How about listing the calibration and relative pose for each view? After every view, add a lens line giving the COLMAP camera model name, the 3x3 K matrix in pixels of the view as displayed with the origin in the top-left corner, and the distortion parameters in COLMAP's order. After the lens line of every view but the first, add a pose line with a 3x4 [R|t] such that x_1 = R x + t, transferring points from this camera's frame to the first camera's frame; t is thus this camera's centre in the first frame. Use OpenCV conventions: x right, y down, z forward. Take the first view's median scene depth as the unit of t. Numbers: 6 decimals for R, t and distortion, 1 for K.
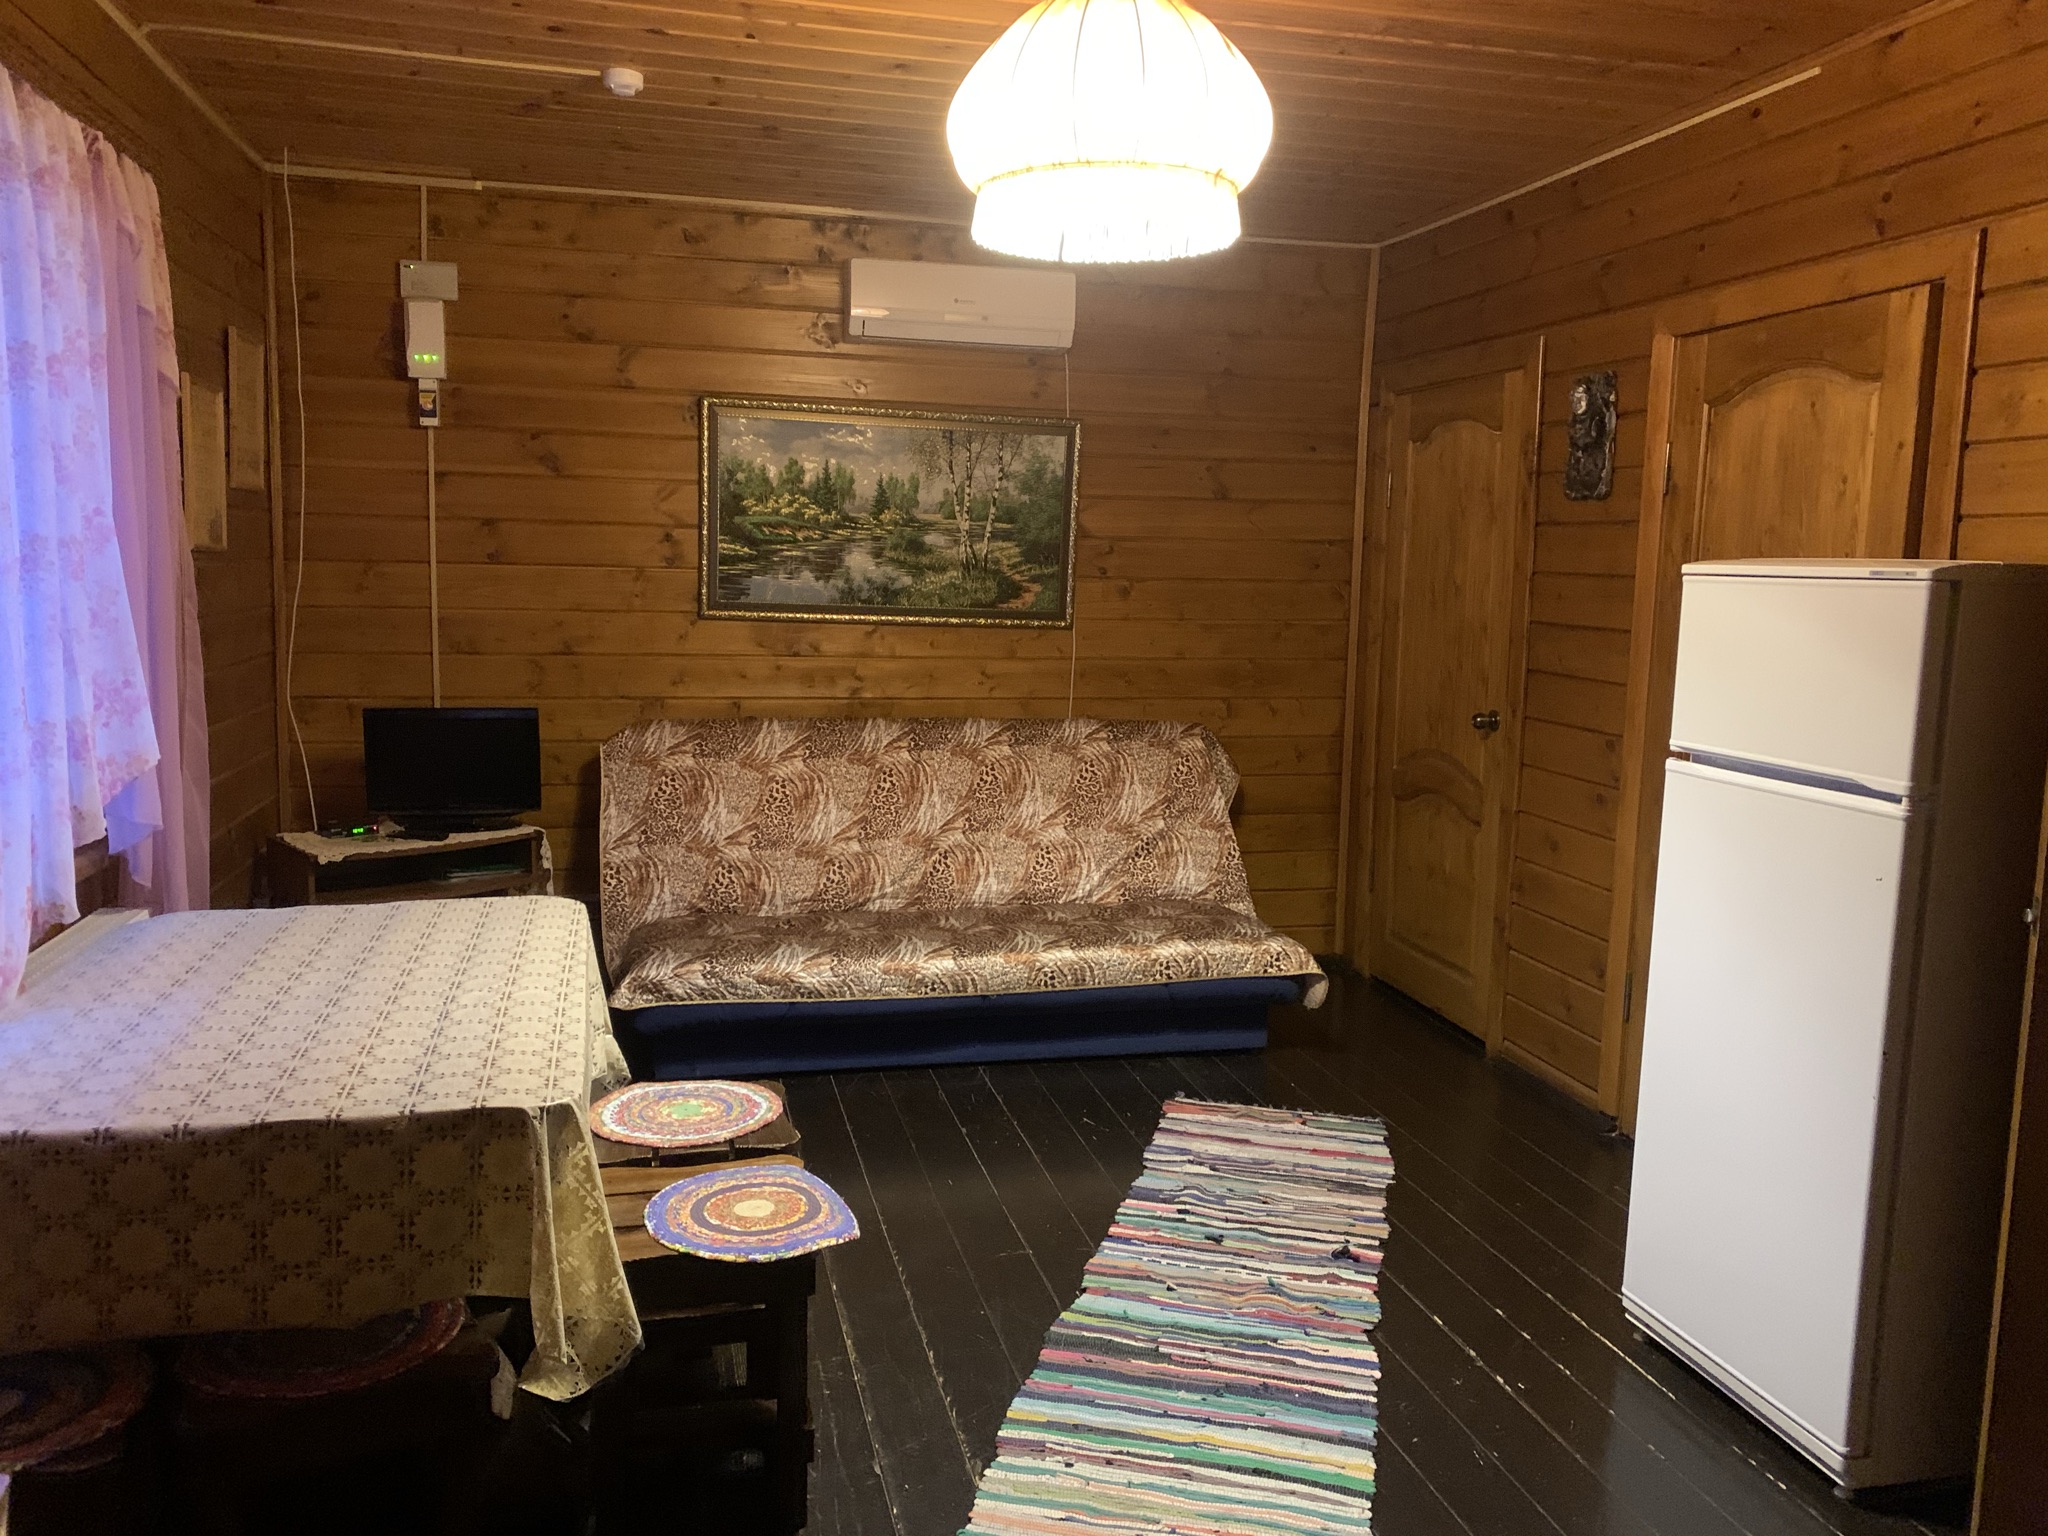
lens RADIAL K [[1567.2, 0, 1014.0], [0, 1567.2, 758.8], [0, 0, 1]] dist [0.074428, -0.095255]
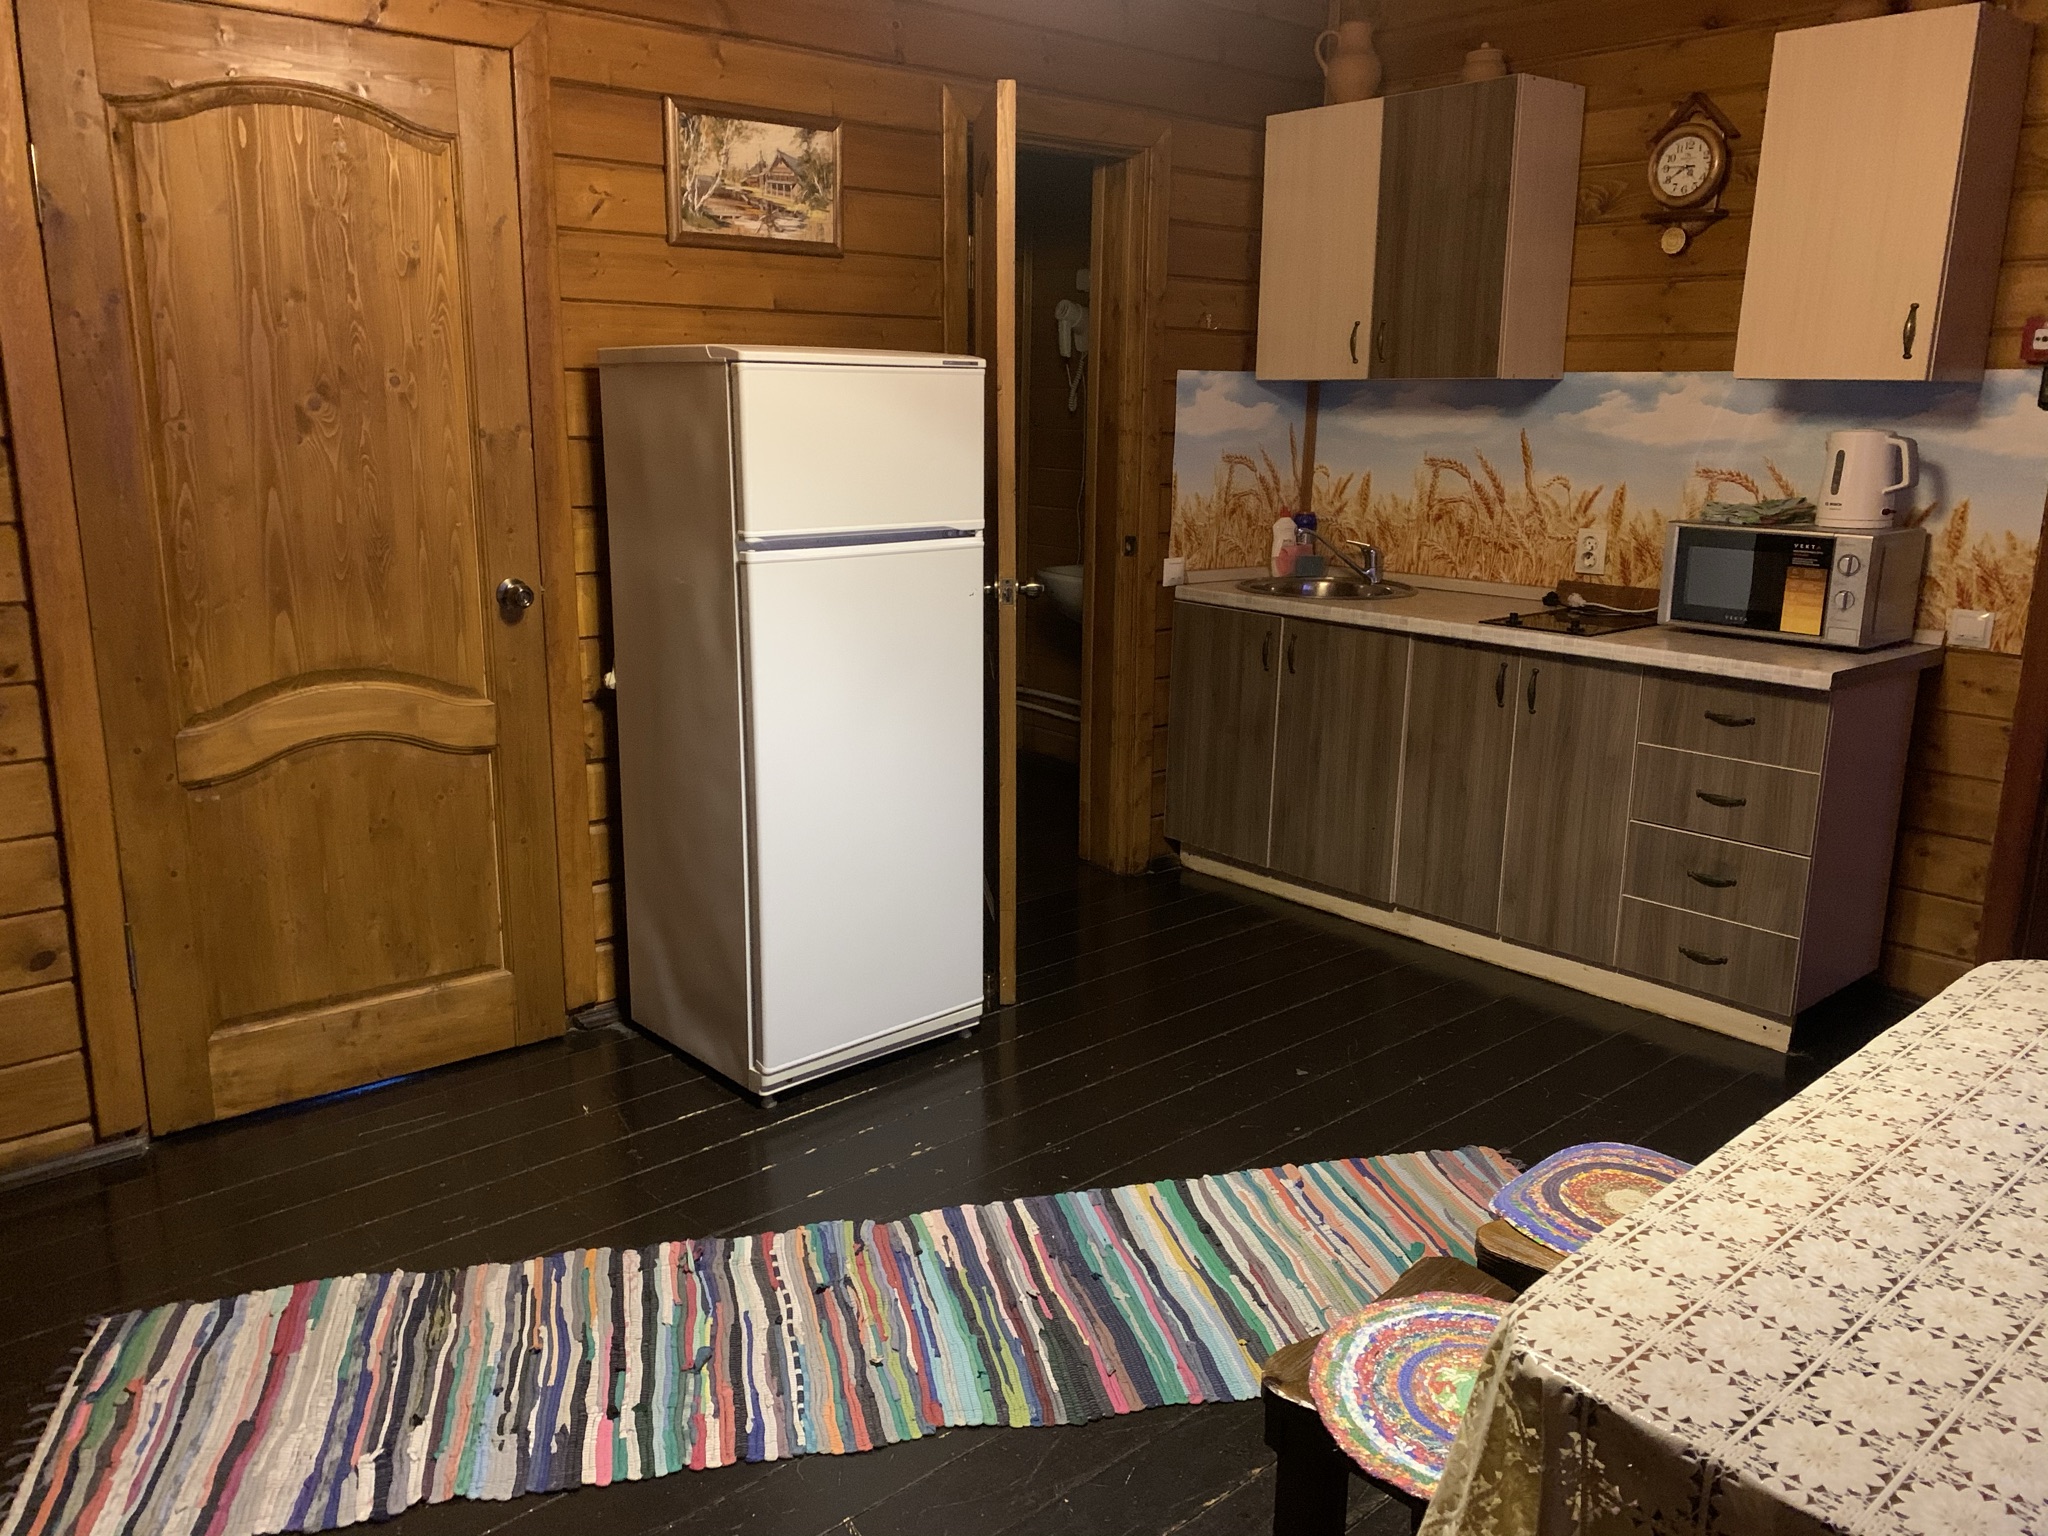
lens RADIAL K [[1567.2, 0, 1014.0], [0, 1567.2, 758.8], [0, 0, 1]] dist [0.074428, -0.095255]
pose [[-0.475656, -0.227015, 0.849832, -0.487904], [0.087874, 0.949027, 0.302697, -0.146521], [-0.875231, 0.218658, -0.431462, 1.189818]]
